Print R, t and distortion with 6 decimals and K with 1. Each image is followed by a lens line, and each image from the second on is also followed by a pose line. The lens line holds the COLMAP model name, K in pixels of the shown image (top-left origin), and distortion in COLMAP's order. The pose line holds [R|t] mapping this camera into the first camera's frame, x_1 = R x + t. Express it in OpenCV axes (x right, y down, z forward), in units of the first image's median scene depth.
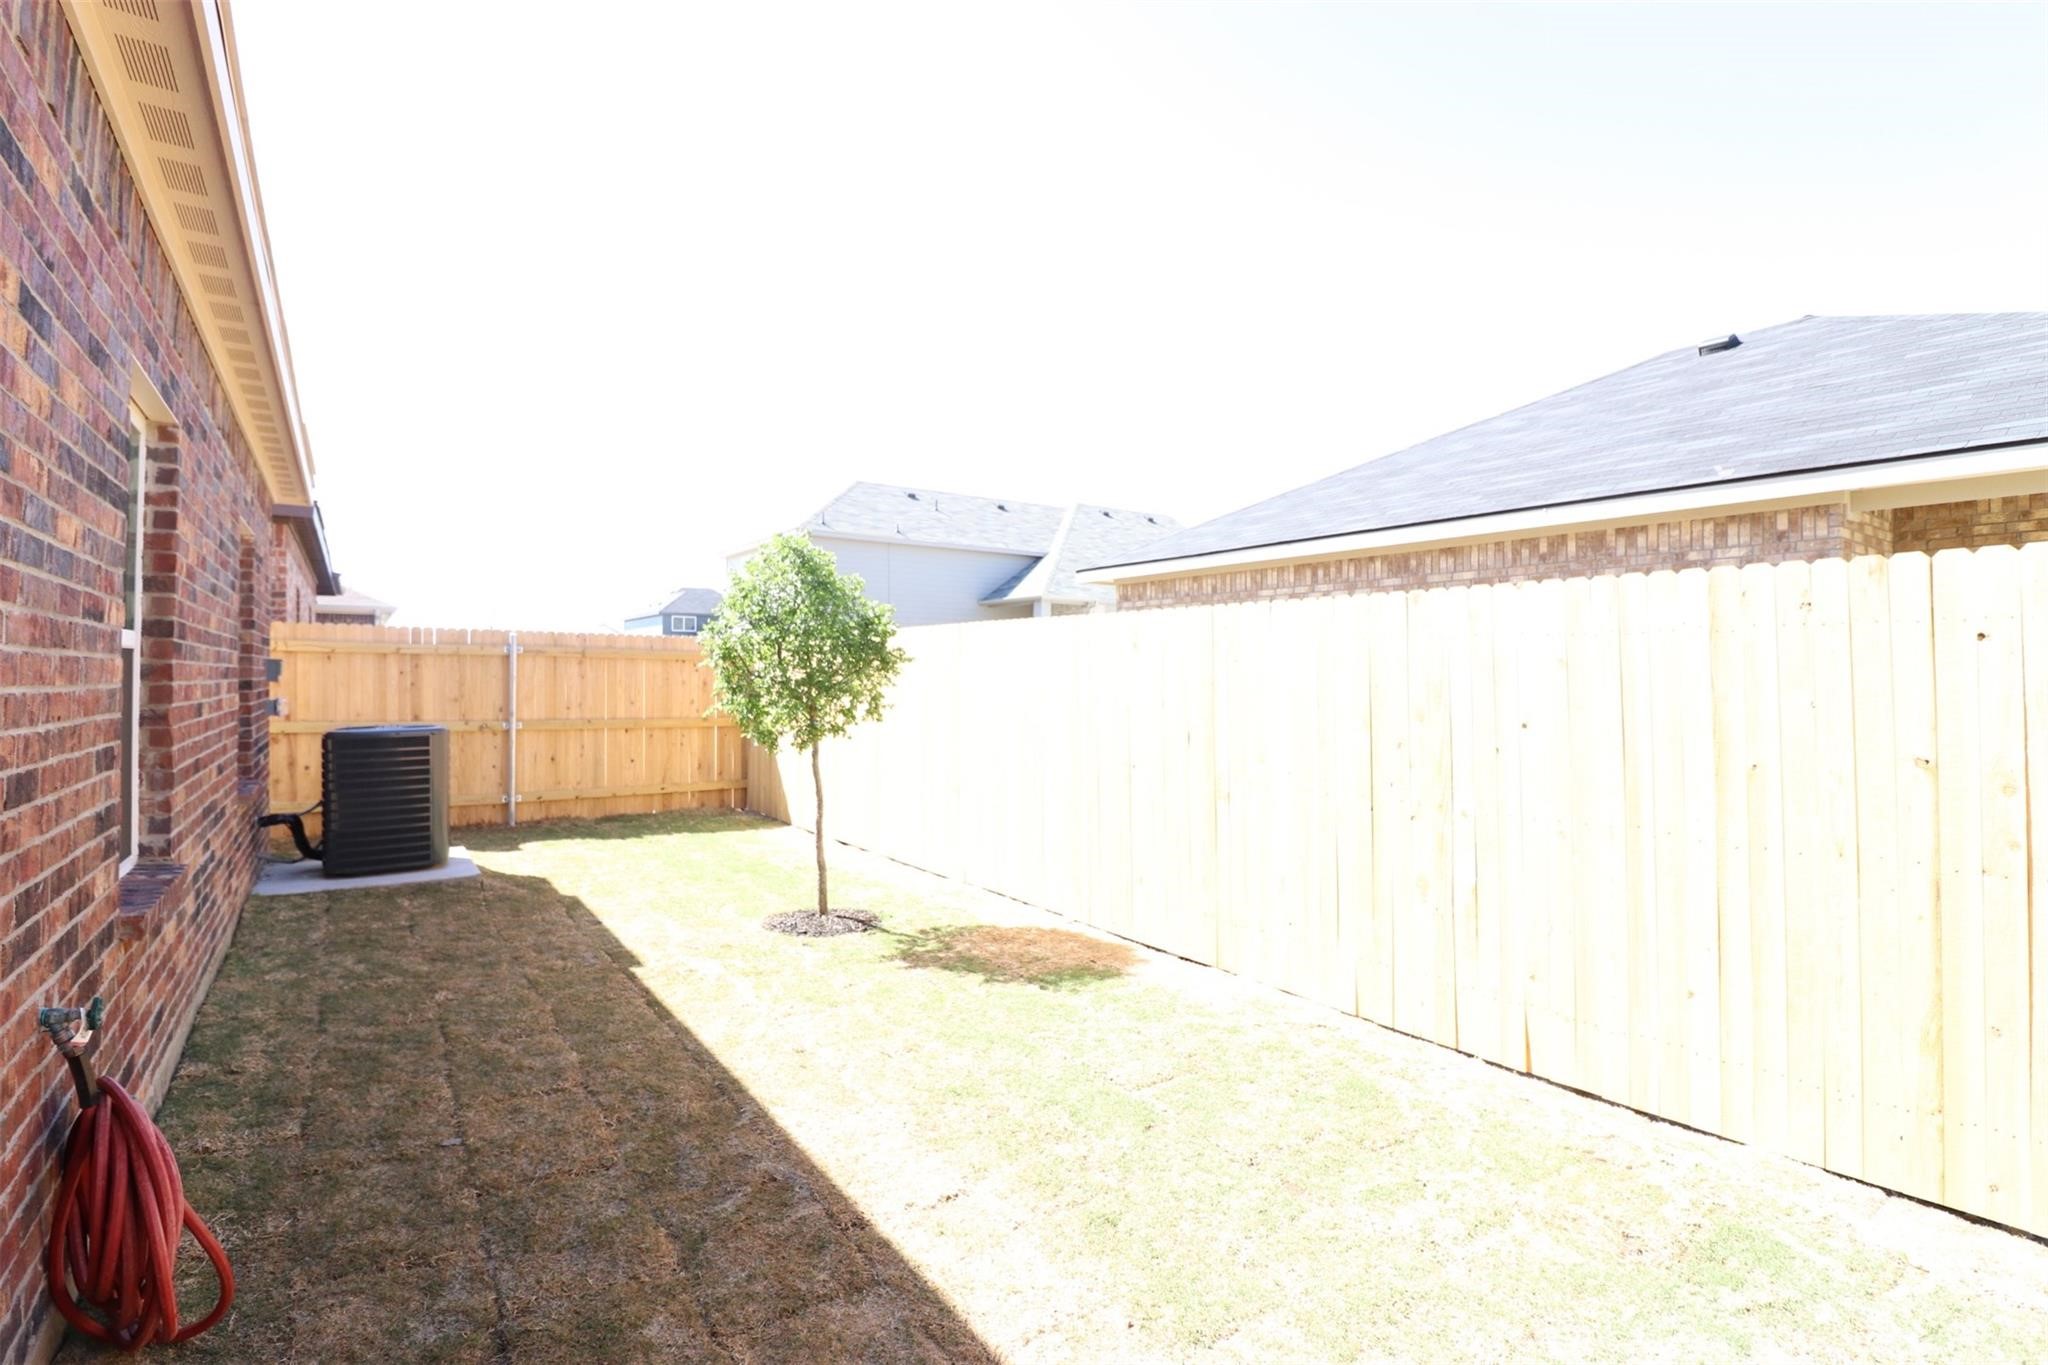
lens RADIAL K [[955.1, 0, 1018.3], [0, 955.1, 670.5], [0, 0, 1]] dist [-0.006560, -0.008894]
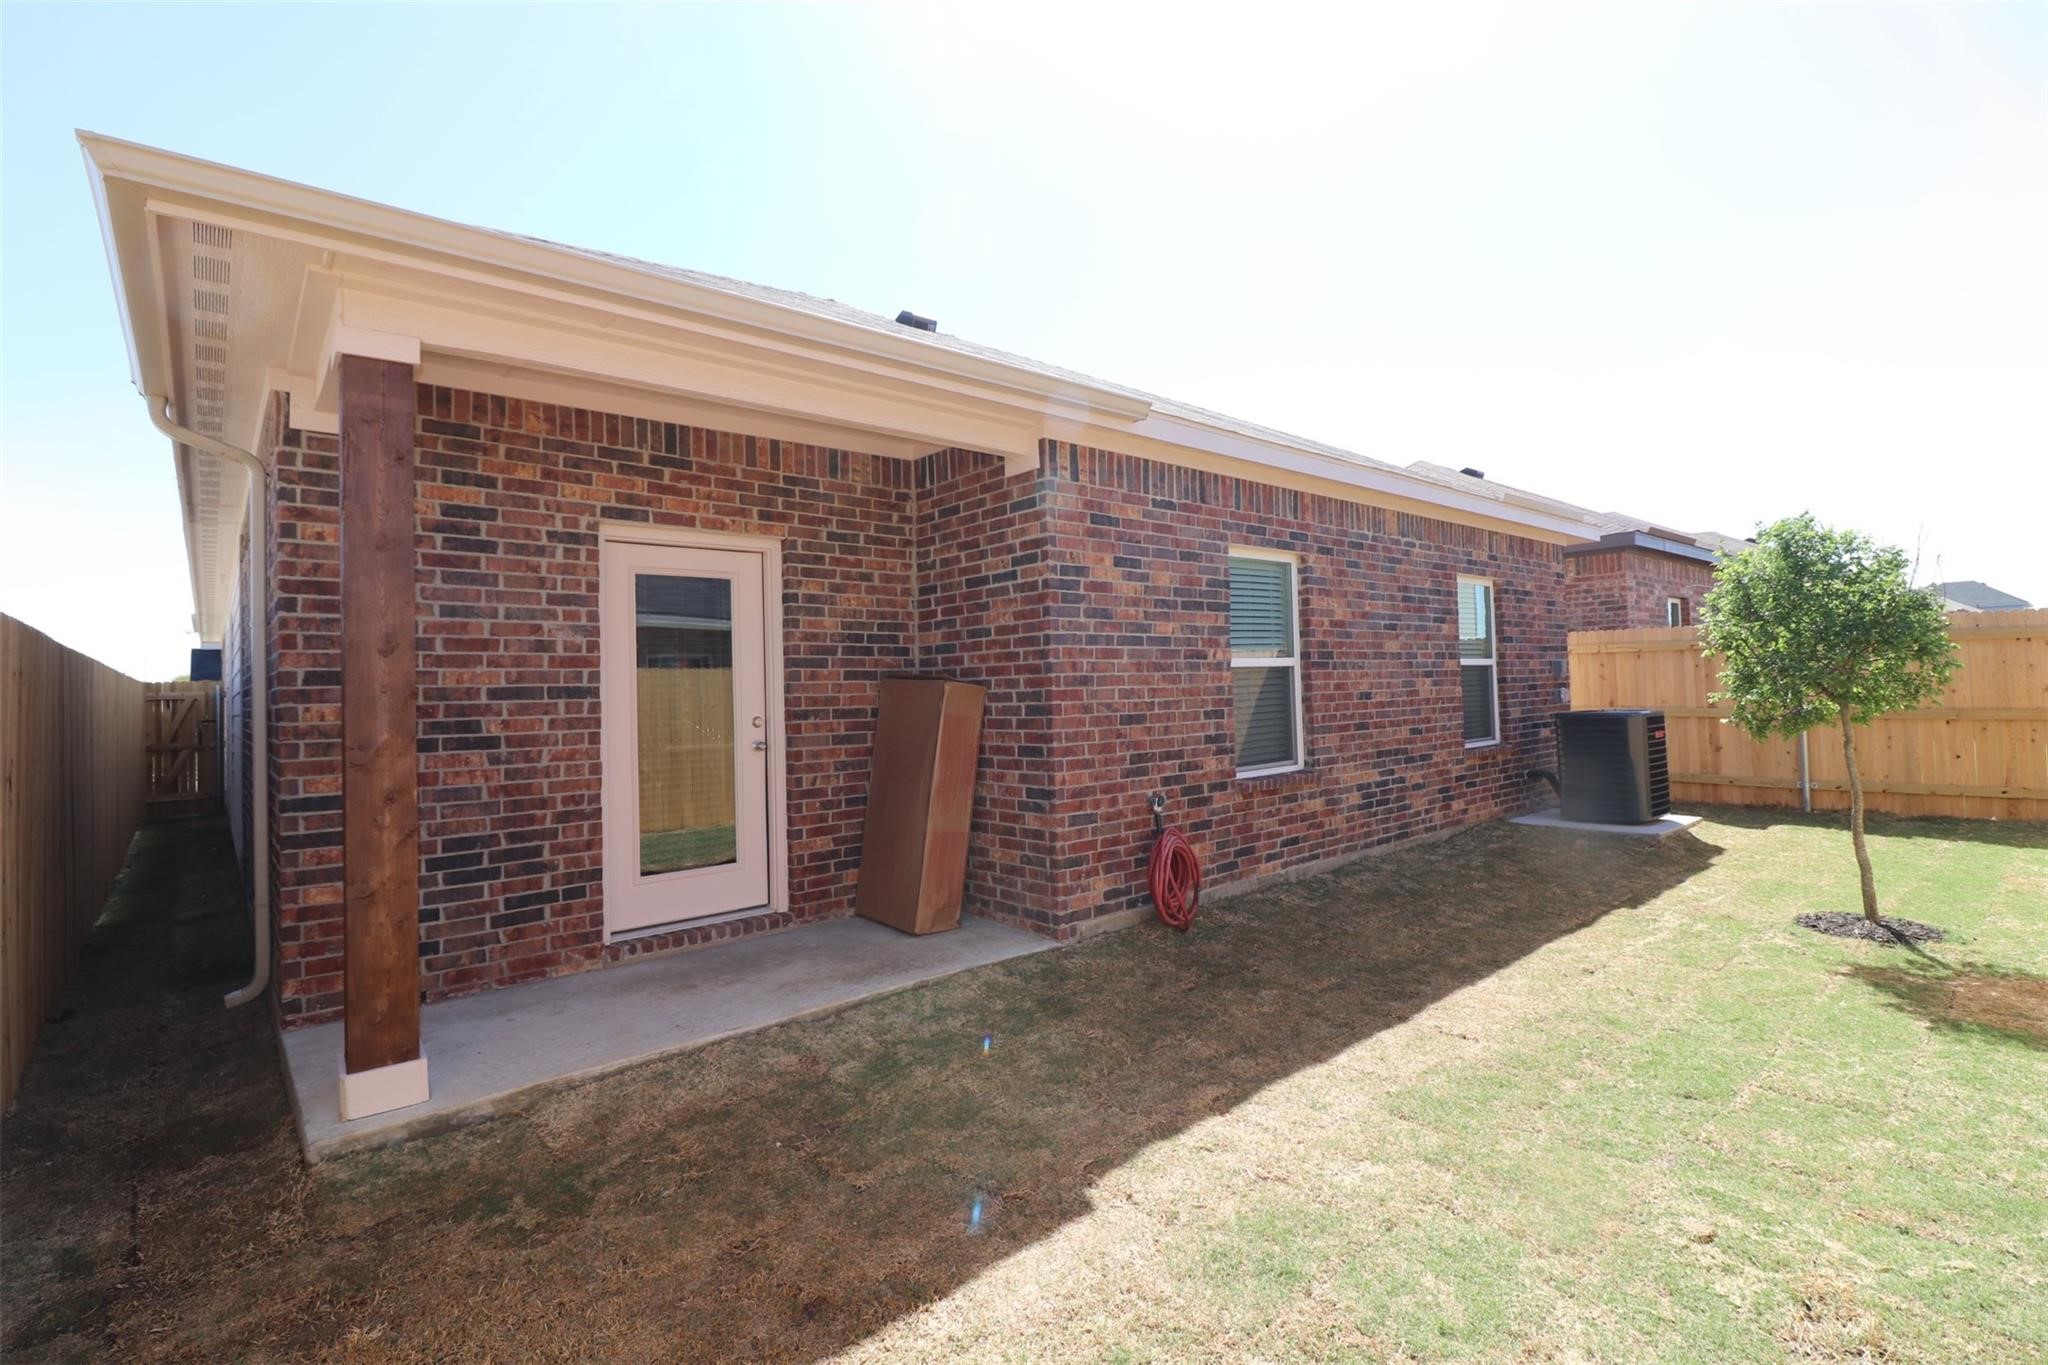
lens RADIAL K [[955.1, 0, 1026.6], [0, 955.1, 681.3], [0, 0, 1]] dist [-0.006560, -0.008894]
pose [[0.093280, -0.015115, -0.995525, 0.742758], [0.035792, 0.999289, -0.011818, 0.009796], [0.994996, -0.034529, 0.093755, 0.137047]]
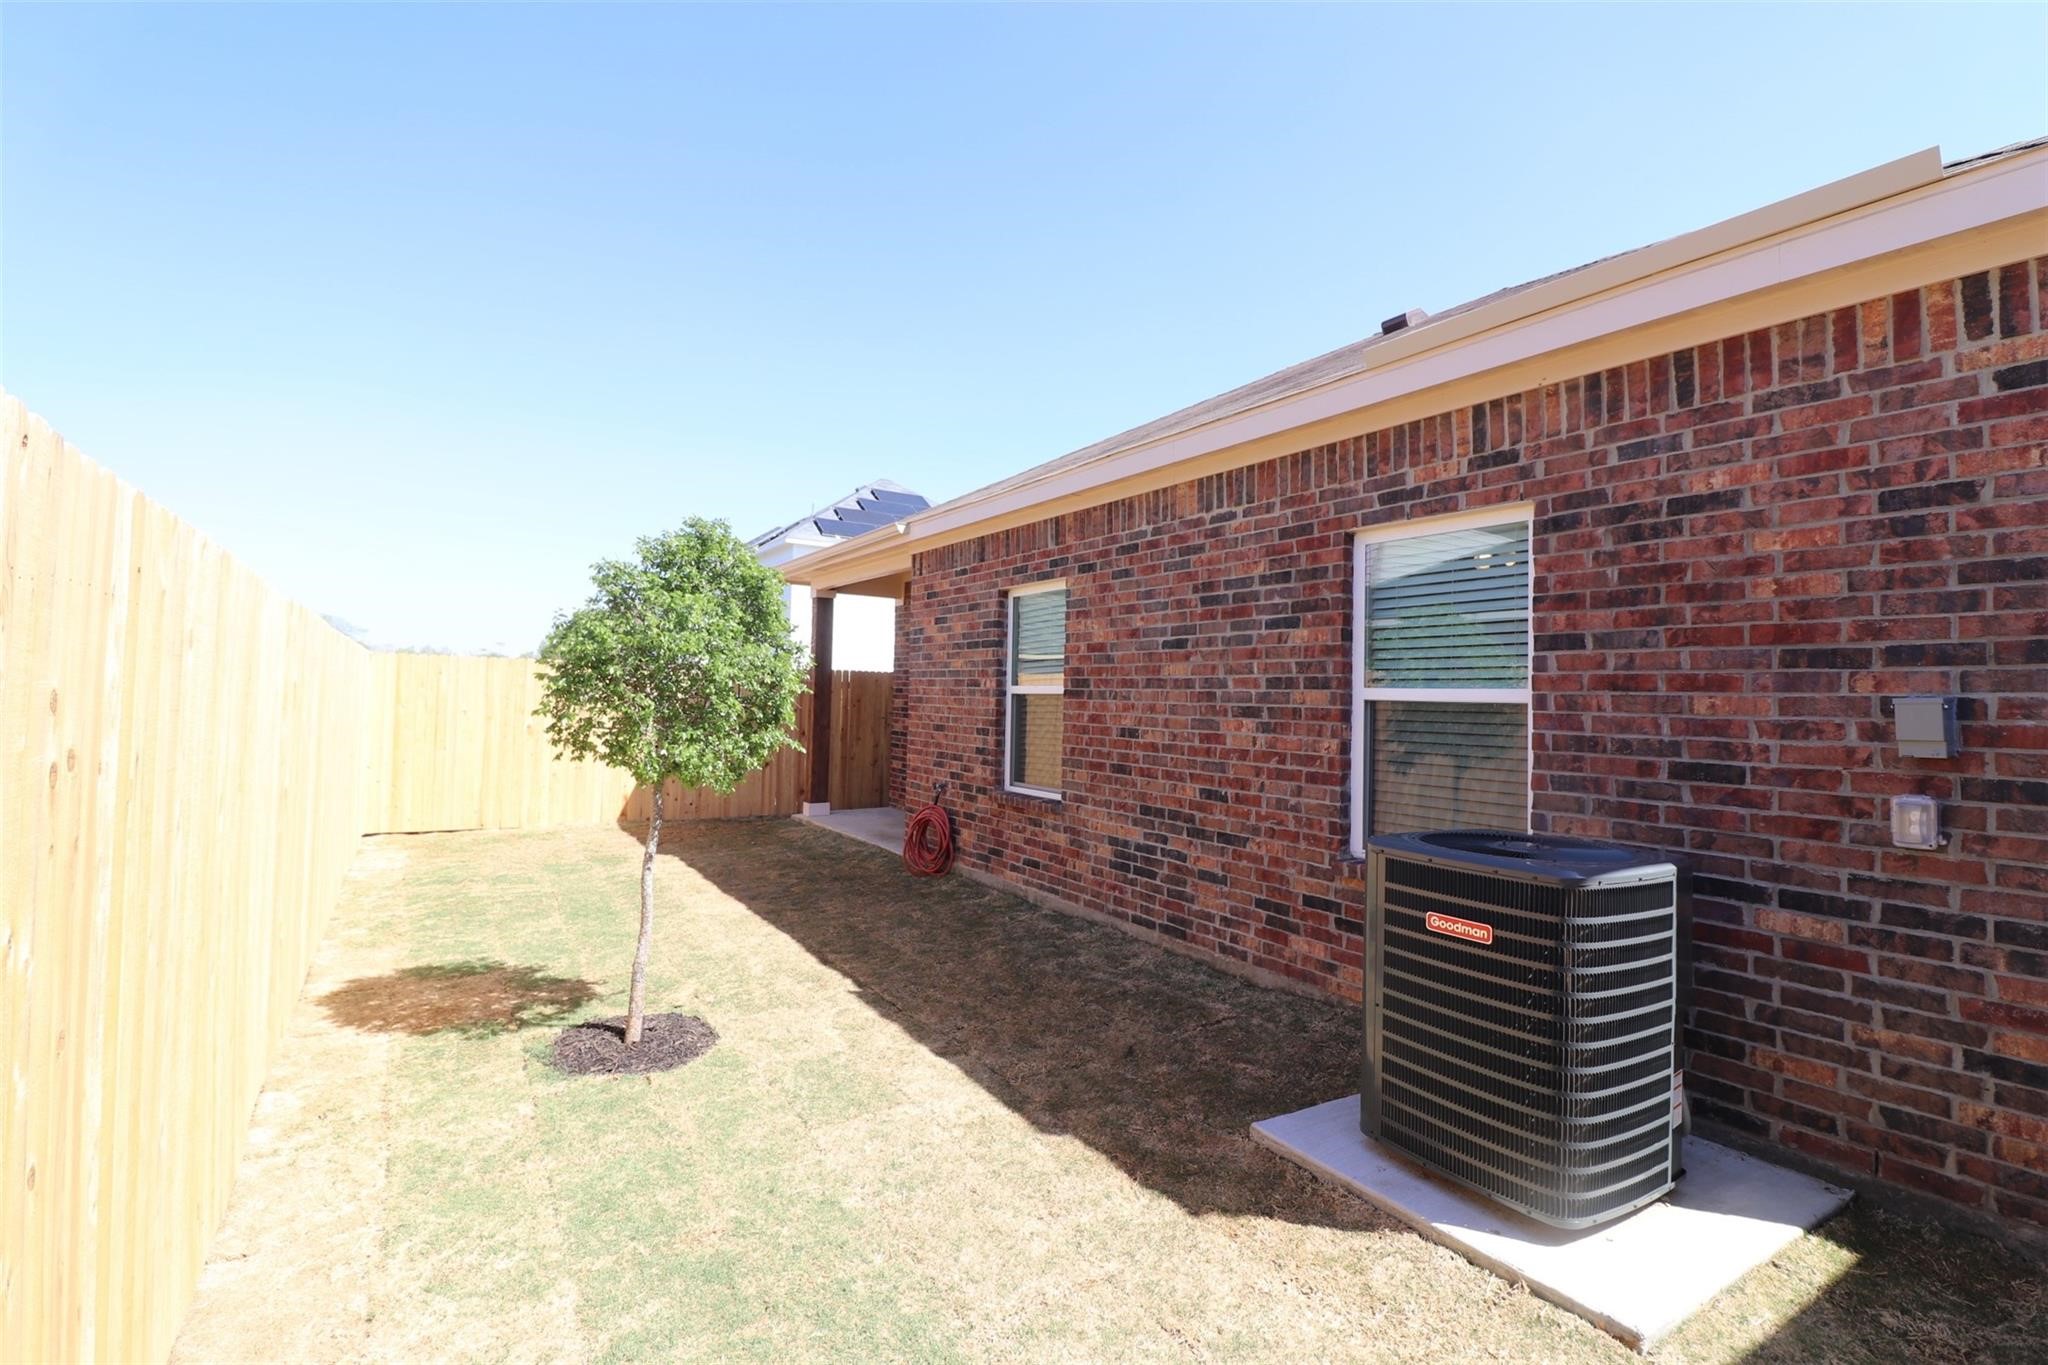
lens RADIAL K [[955.1, 0, 1034.7], [0, 955.1, 683.0], [0, 0, 1]] dist [-0.006560, -0.008894]
pose [[-0.997808, -0.022719, 0.062146, -0.651597], [-0.023984, 0.999519, -0.019685, -0.002854], [-0.061669, -0.021132, -0.997873, 2.025845]]
